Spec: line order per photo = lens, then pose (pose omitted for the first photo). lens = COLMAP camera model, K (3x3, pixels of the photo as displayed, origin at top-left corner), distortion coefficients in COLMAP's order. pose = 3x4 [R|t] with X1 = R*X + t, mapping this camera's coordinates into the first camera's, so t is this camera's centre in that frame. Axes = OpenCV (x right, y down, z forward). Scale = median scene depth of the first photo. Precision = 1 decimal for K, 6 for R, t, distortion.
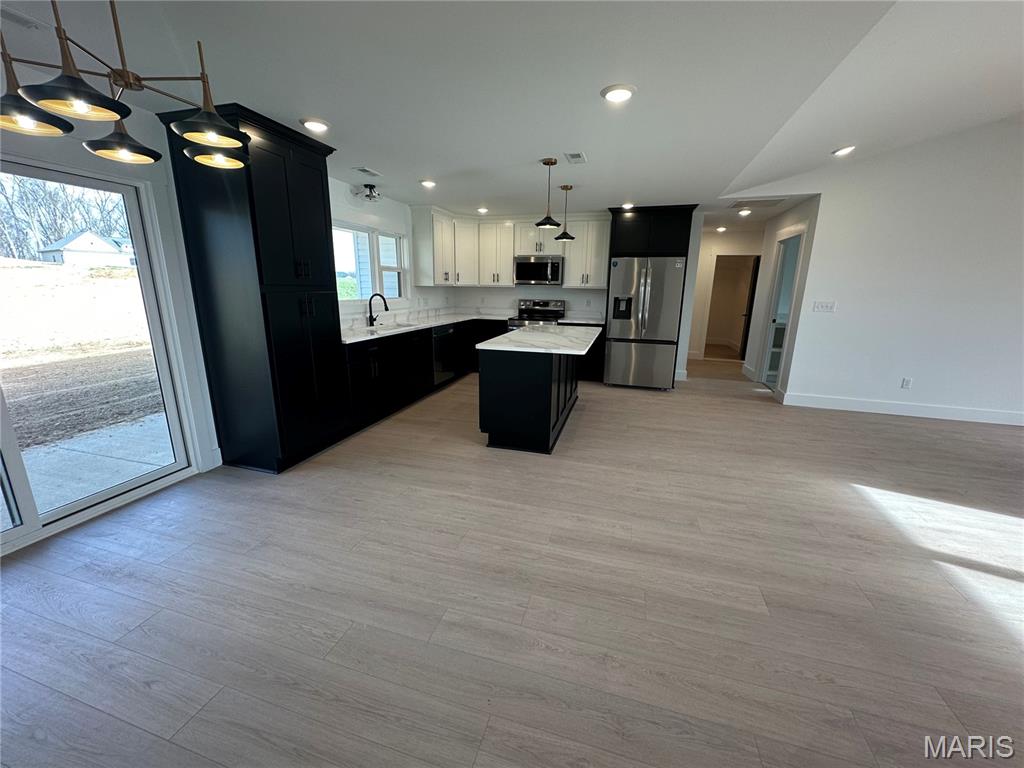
lens RADIAL K [[406.3, 0, 512.0], [0, 406.3, 384.0], [0, 0, 1]] dist [0.000040, 0.000222]
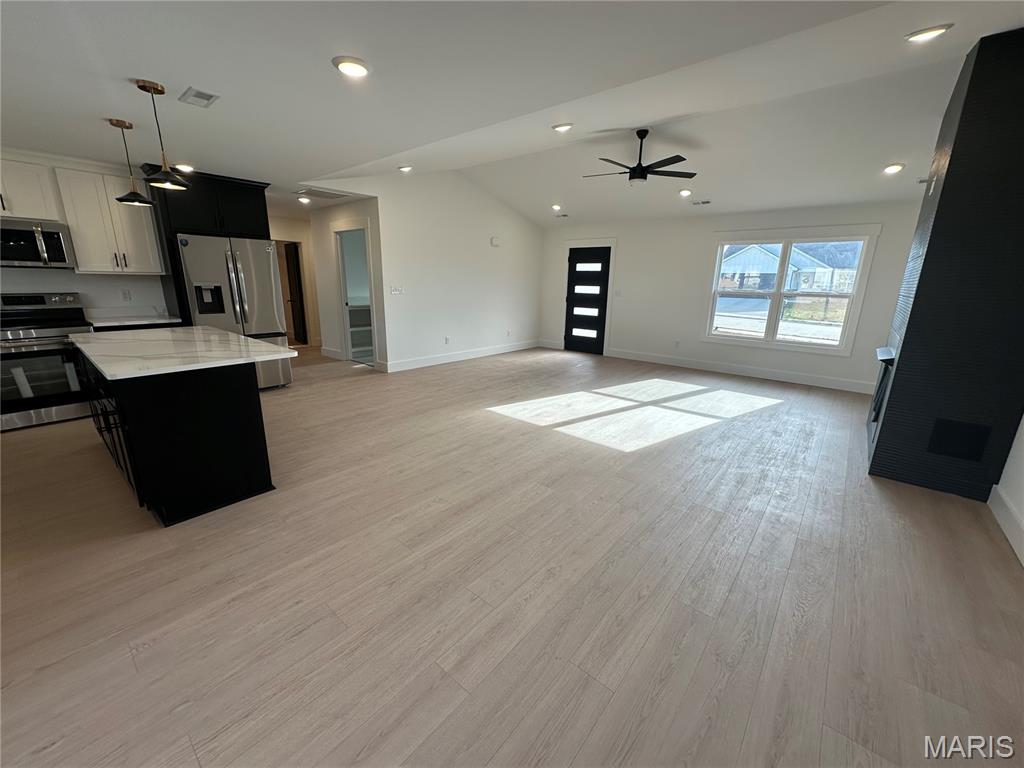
lens RADIAL K [[406.3, 0, 512.0], [0, 406.3, 384.0], [0, 0, 1]] dist [0.000040, 0.000222]
pose [[0.400852, -0.235971, 0.885232, -0.385066], [0.203172, 0.965096, 0.165260, -0.062348], [-0.893330, 0.113610, 0.434803, 0.230818]]
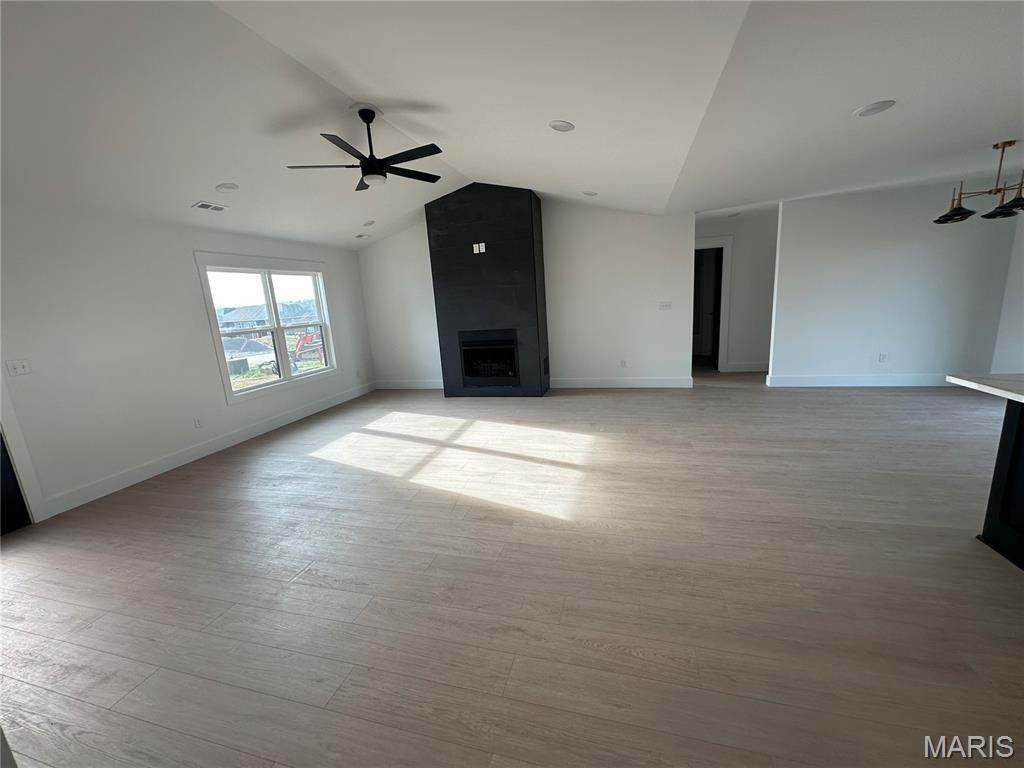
lens RADIAL K [[406.3, 0, 512.0], [0, 406.3, 384.0], [0, 0, 1]] dist [0.000040, 0.000222]
pose [[-0.998444, 0.055473, -0.005657, 0.852111], [0.047536, 0.899811, 0.433683, -0.373329], [0.029148, 0.432740, -0.901048, 1.508798]]
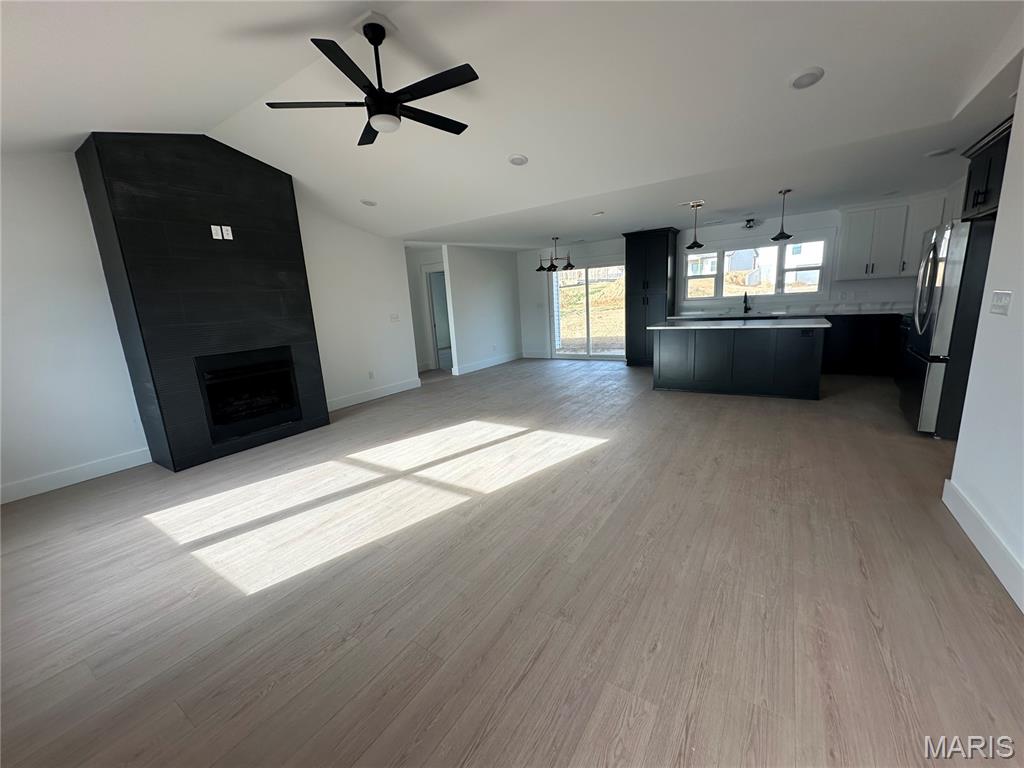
lens RADIAL K [[402.2, 0, 517.0], [0, 402.2, 383.7], [0, 0, 1]] dist [-0.001680, -0.000090]
pose [[-0.284660, 0.198416, -0.937870, 1.880640], [-0.175626, 0.950992, 0.254498, -0.181968], [0.942403, 0.237160, -0.235862, 0.892125]]
